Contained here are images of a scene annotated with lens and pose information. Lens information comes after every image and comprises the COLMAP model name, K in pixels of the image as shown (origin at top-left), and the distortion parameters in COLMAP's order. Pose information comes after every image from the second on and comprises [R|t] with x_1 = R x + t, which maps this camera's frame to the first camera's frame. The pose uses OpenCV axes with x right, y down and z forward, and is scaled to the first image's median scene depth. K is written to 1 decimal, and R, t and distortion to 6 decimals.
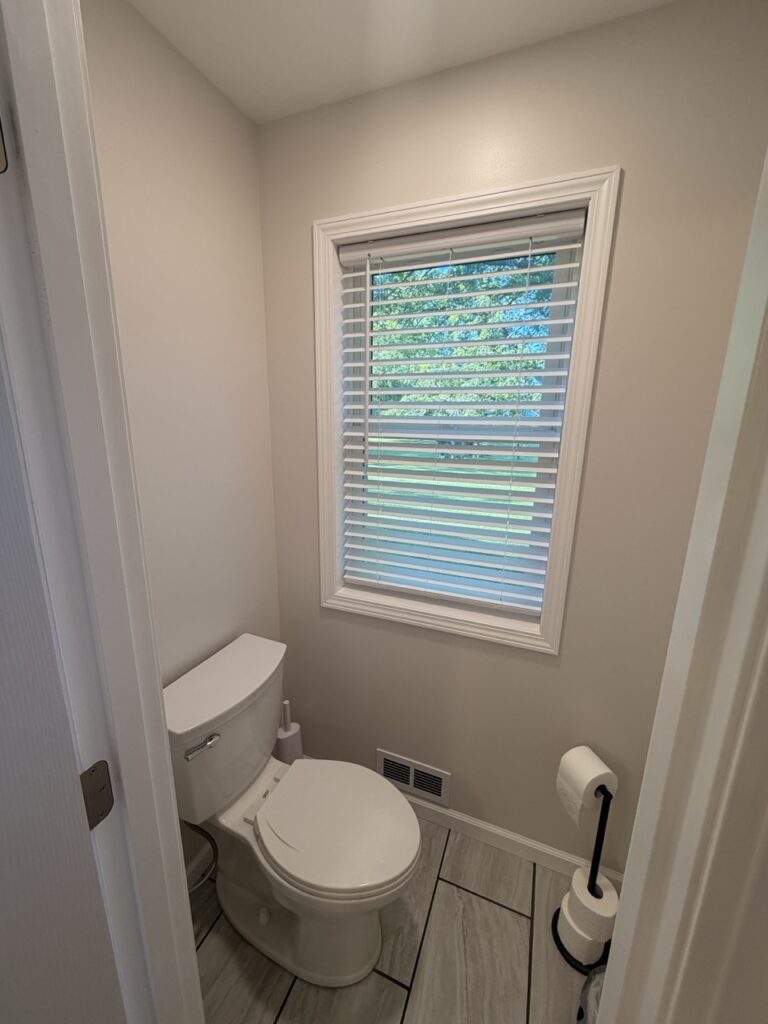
lens RADIAL K [[405.4, 0, 387.3], [0, 405.4, 510.0], [0, 0, 1]] dist [-0.000714, 0.000398]
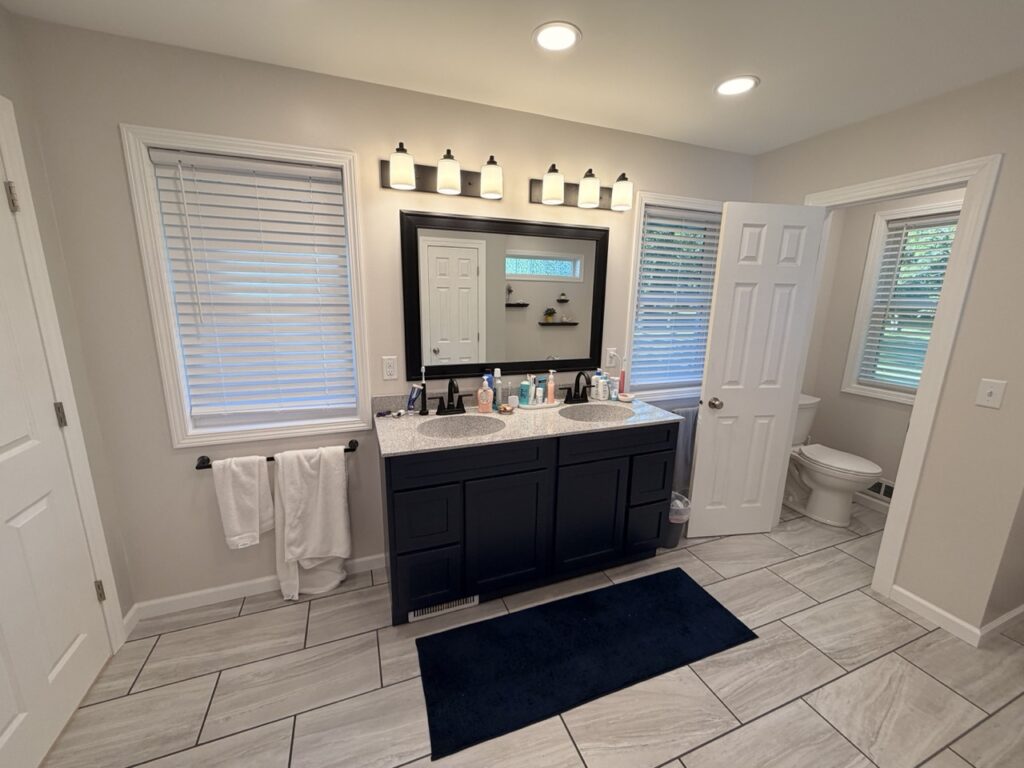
lens RADIAL K [[405.4, 0, 509.4], [0, 405.4, 383.8], [0, 0, 1]] dist [-0.000714, 0.000398]
pose [[0.703287, 0.140931, -0.696797, 0.085695], [-0.165202, 0.985720, 0.032626, 0.466186], [0.691444, 0.092167, 0.716526, -1.789596]]
